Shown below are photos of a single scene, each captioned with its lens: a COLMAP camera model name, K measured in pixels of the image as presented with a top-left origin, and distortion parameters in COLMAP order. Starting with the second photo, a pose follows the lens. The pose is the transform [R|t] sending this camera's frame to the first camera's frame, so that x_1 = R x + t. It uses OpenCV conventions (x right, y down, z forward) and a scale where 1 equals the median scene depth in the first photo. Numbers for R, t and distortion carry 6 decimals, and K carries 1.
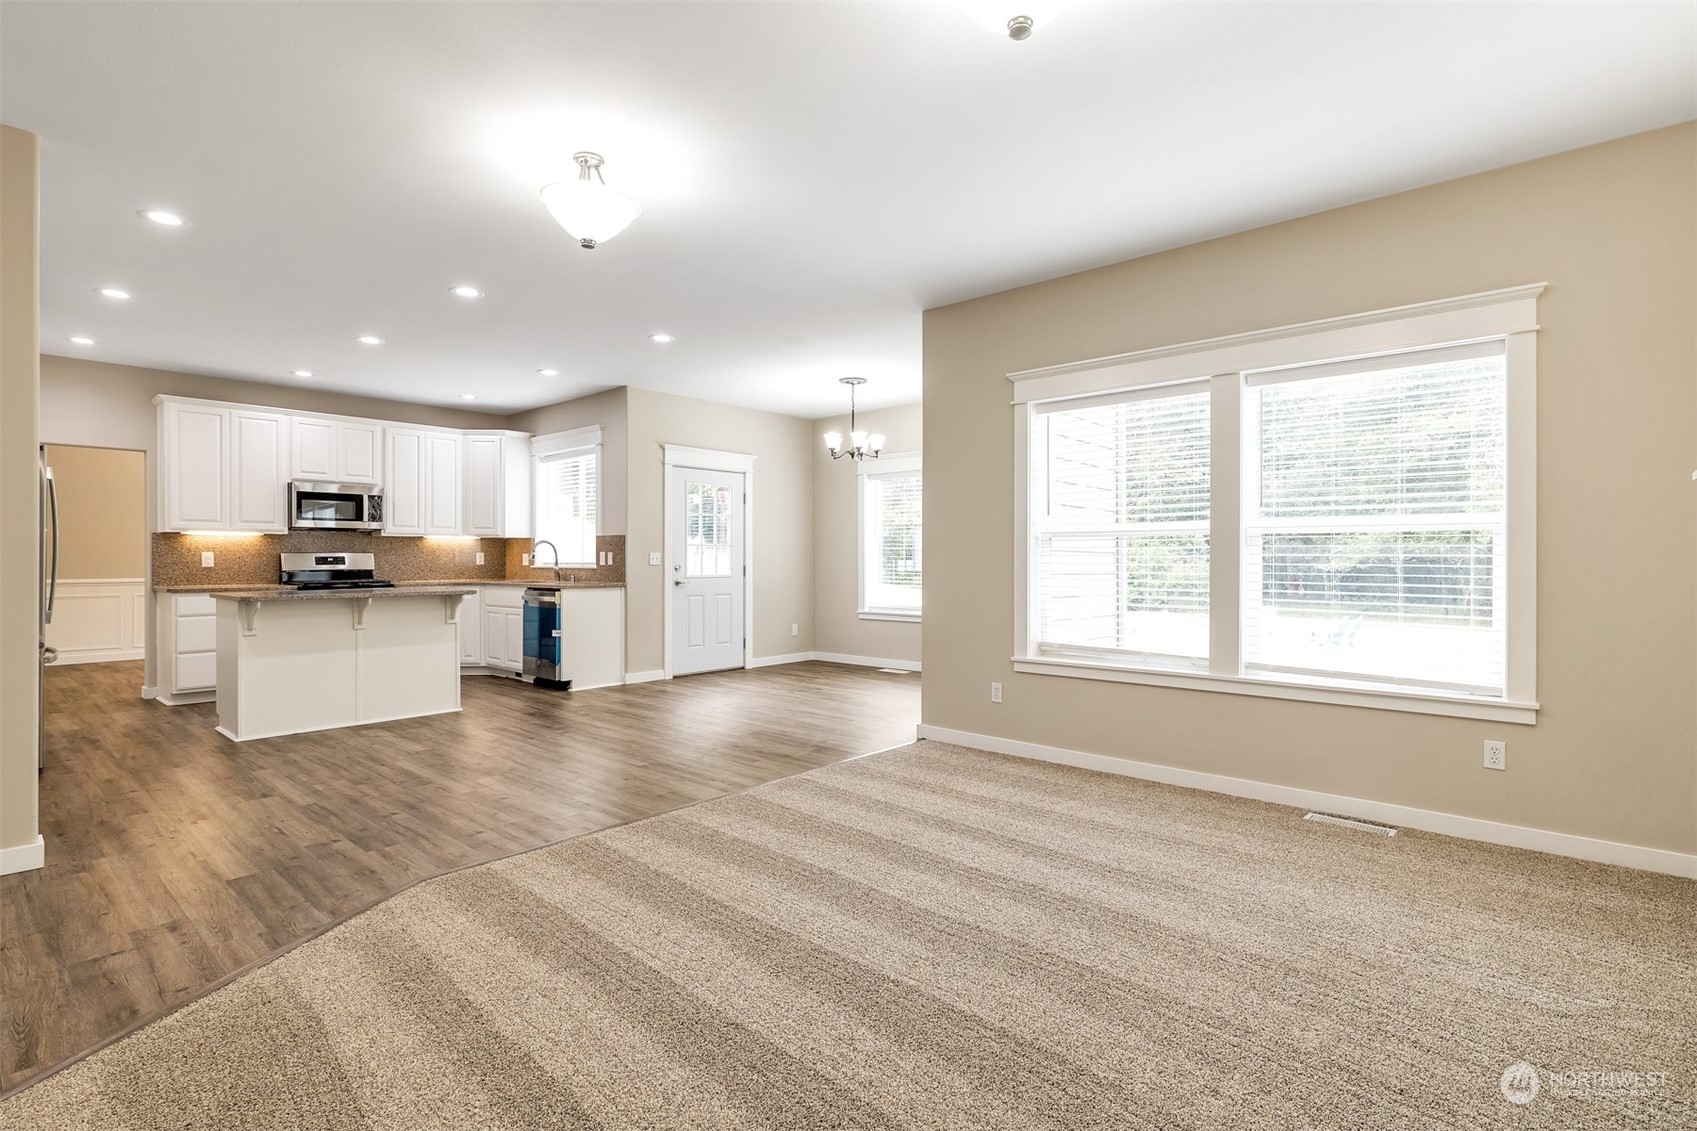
lens RADIAL K [[824.0, 0, 840.5], [0, 824.0, 555.8], [0, 0, 1]] dist [0.006228, 0.000129]
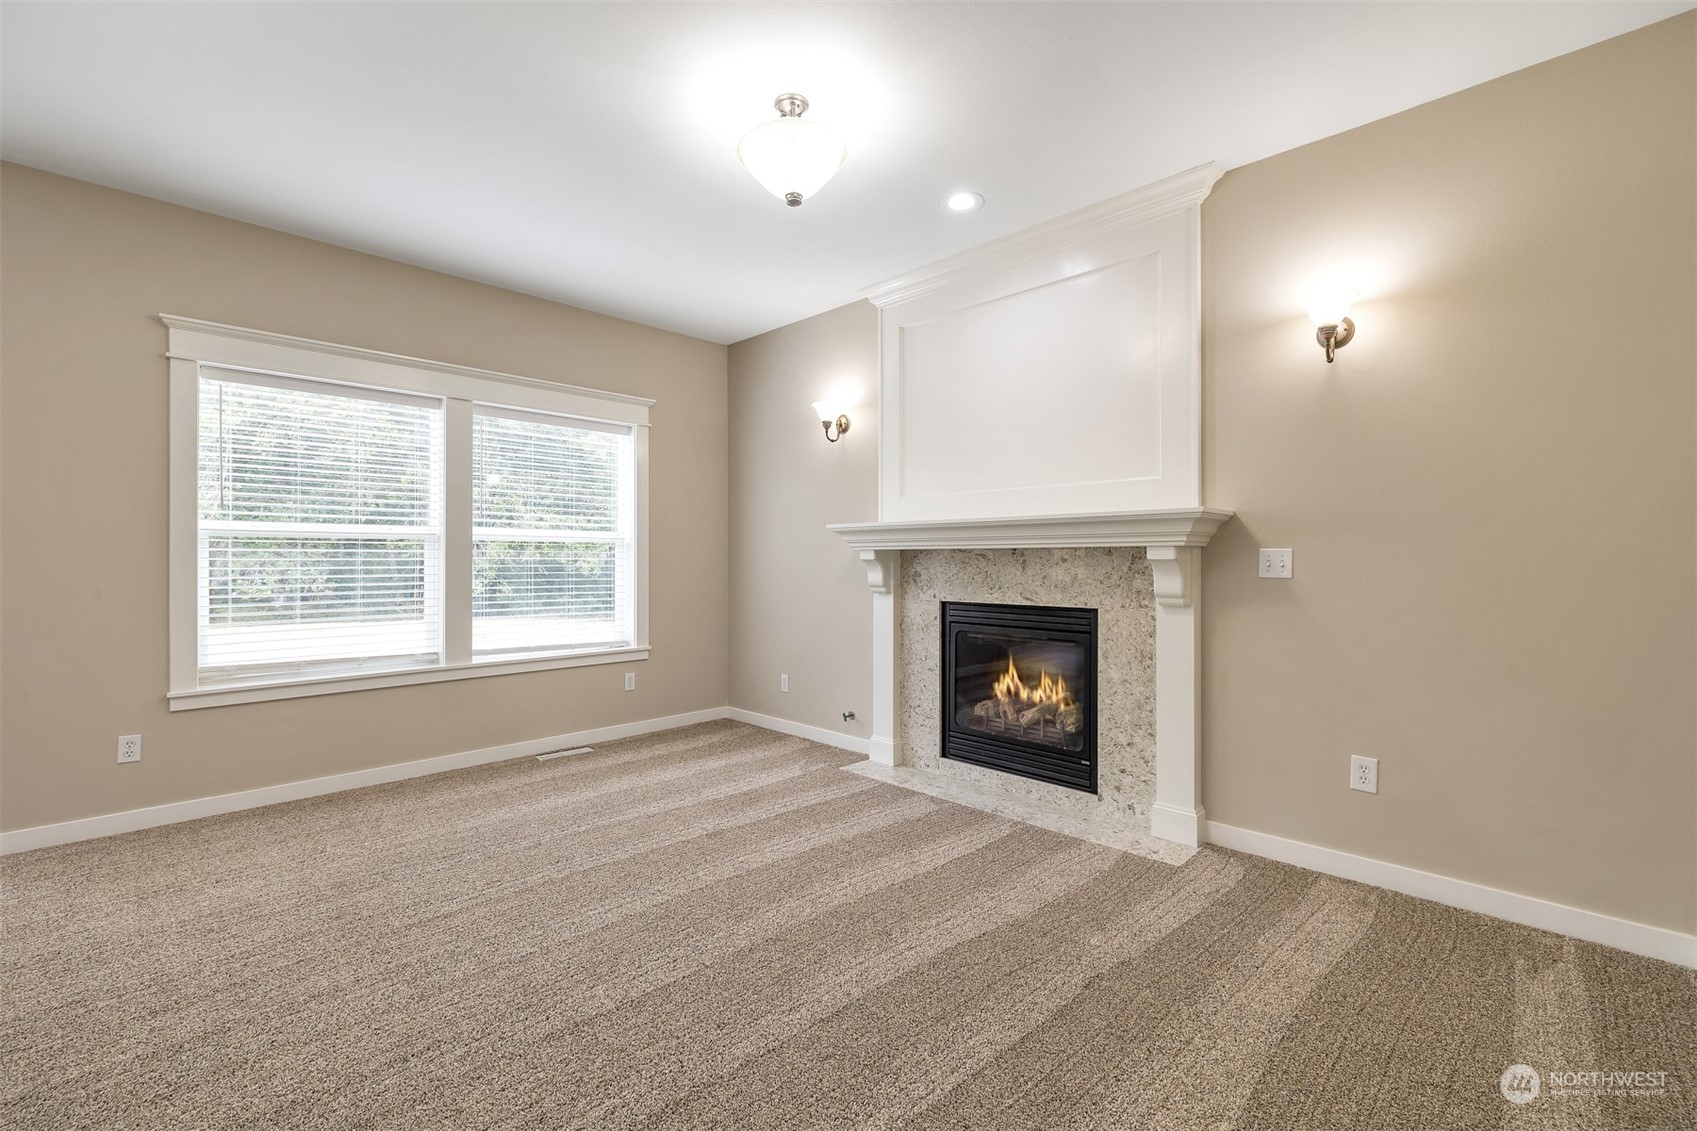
lens RADIAL K [[725.4, 0, 840.6], [0, 725.4, 560.0], [0, 0, 1]] dist [0.001608, 0.000257]
pose [[0.054765, 0.003472, 0.998493, -0.501636], [0.000565, 0.999994, -0.003508, 0.005587], [-0.998499, 0.000756, 0.054763, 0.419875]]
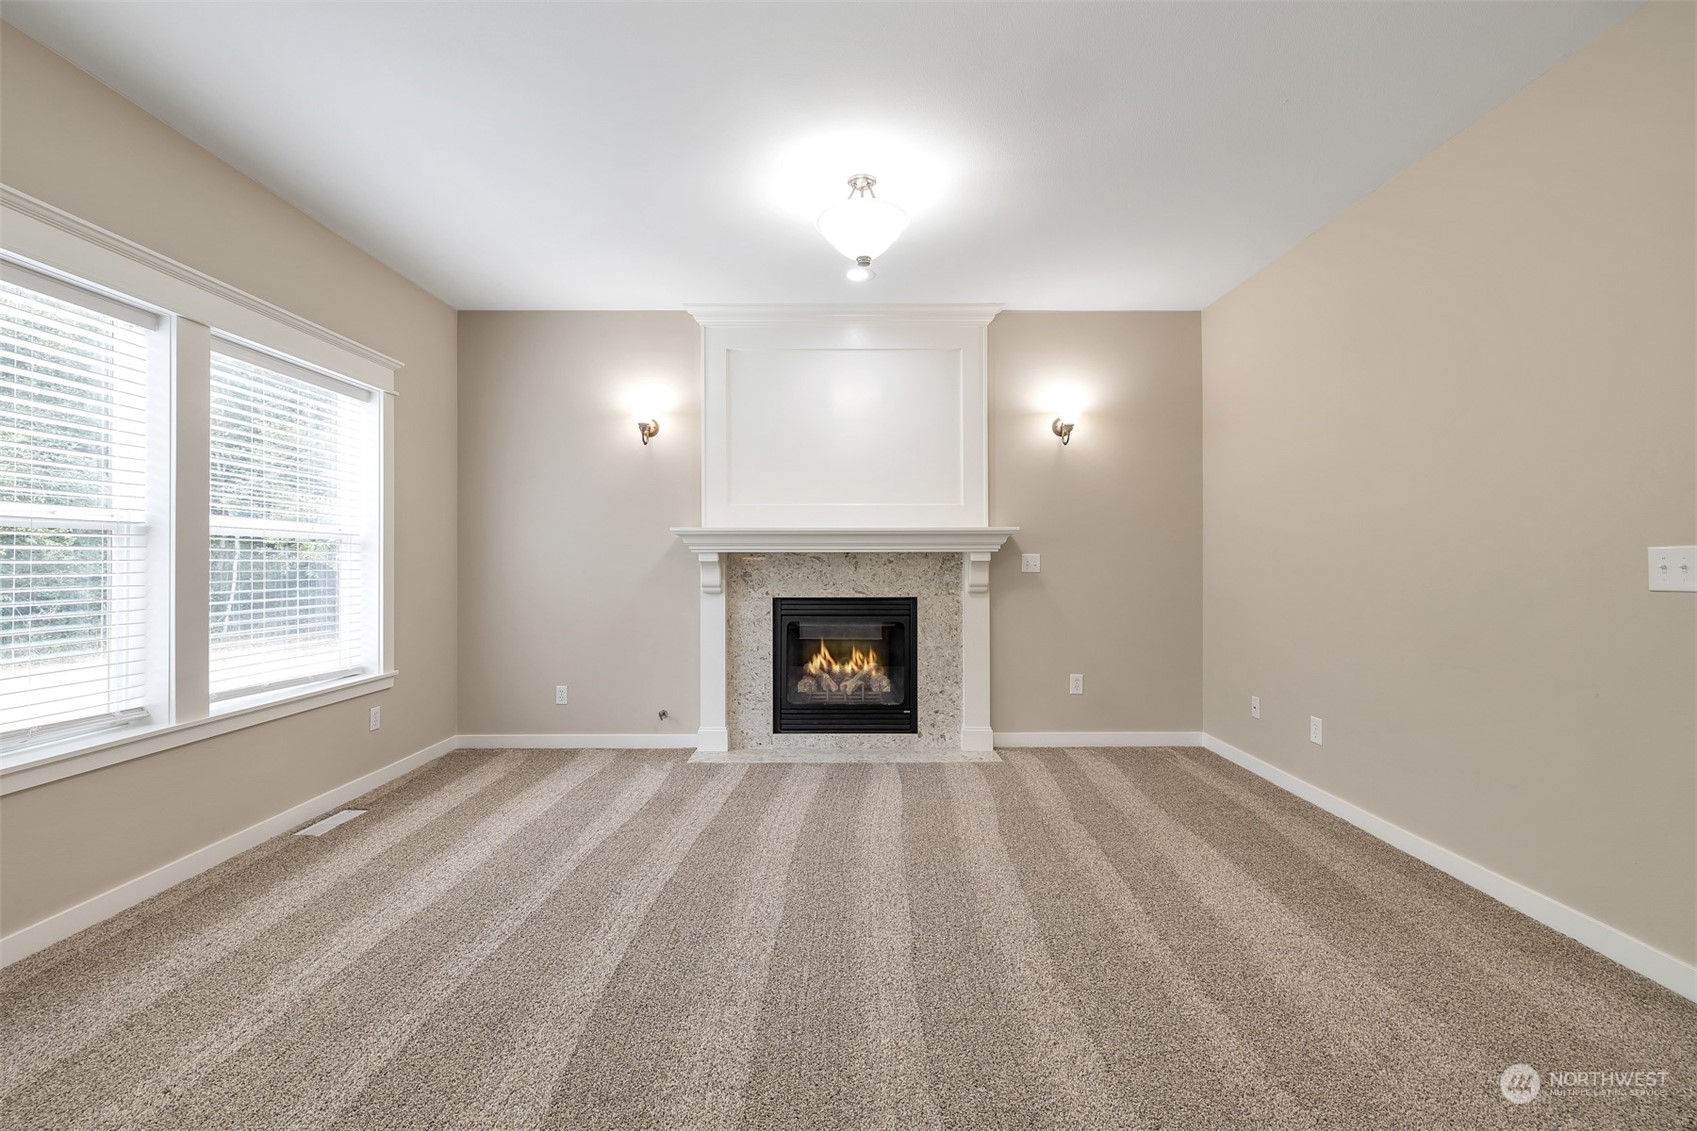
lens RADIAL K [[725.4, 0, 832.7], [0, 725.4, 560.8], [0, 0, 1]] dist [0.001608, 0.000257]
pose [[-0.664525, 0.007356, 0.747230, -0.420482], [0.005687, 0.999972, -0.004787, 0.006507], [-0.747245, 0.001068, -0.664548, 1.002243]]
